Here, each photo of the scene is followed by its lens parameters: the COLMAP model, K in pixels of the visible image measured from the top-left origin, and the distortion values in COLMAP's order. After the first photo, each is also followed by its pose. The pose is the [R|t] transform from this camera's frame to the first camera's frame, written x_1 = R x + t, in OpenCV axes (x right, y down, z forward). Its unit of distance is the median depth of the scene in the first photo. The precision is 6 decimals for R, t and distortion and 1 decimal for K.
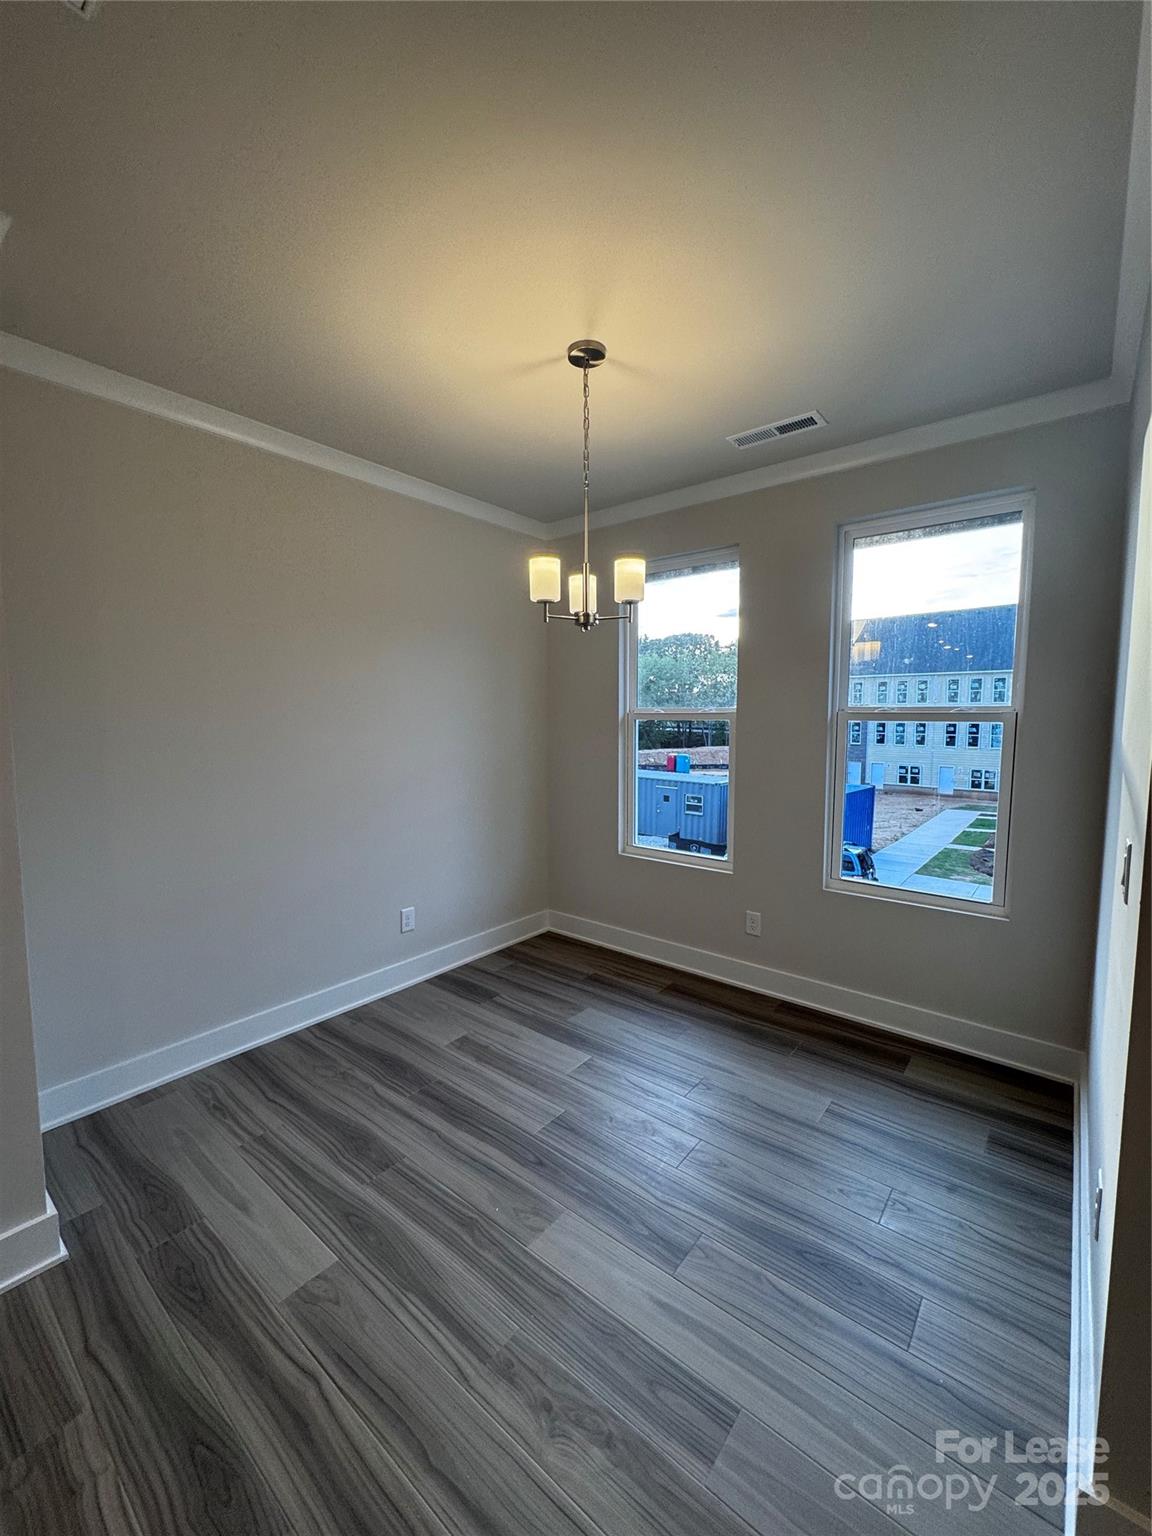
lens RADIAL K [[613.4, 0, 574.1], [0, 613.4, 766.5], [0, 0, 1]] dist [-0.008711, -0.000018]
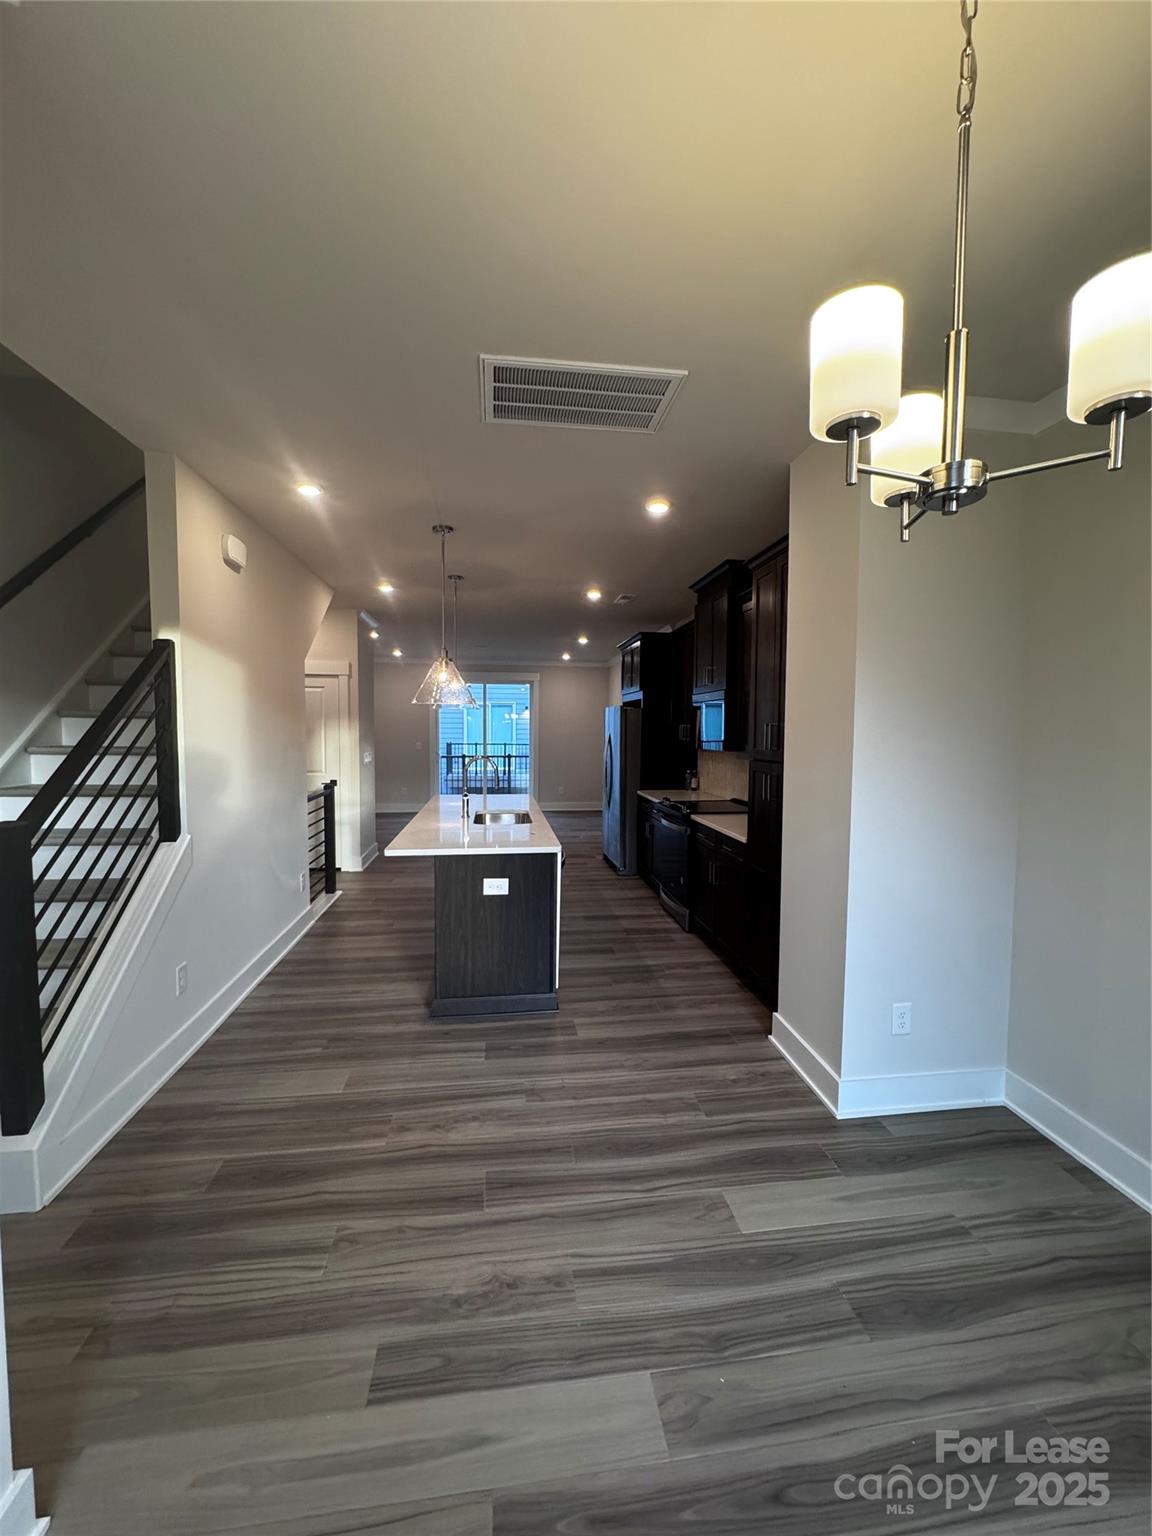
lens RADIAL K [[613.4, 0, 571.7], [0, 613.4, 761.4], [0, 0, 1]] dist [-0.008711, -0.000018]
pose [[-0.690677, 0.036652, -0.722234, 0.579740], [-0.068556, 0.990898, 0.115847, -0.127027], [0.719906, 0.129526, -0.681878, 1.430001]]
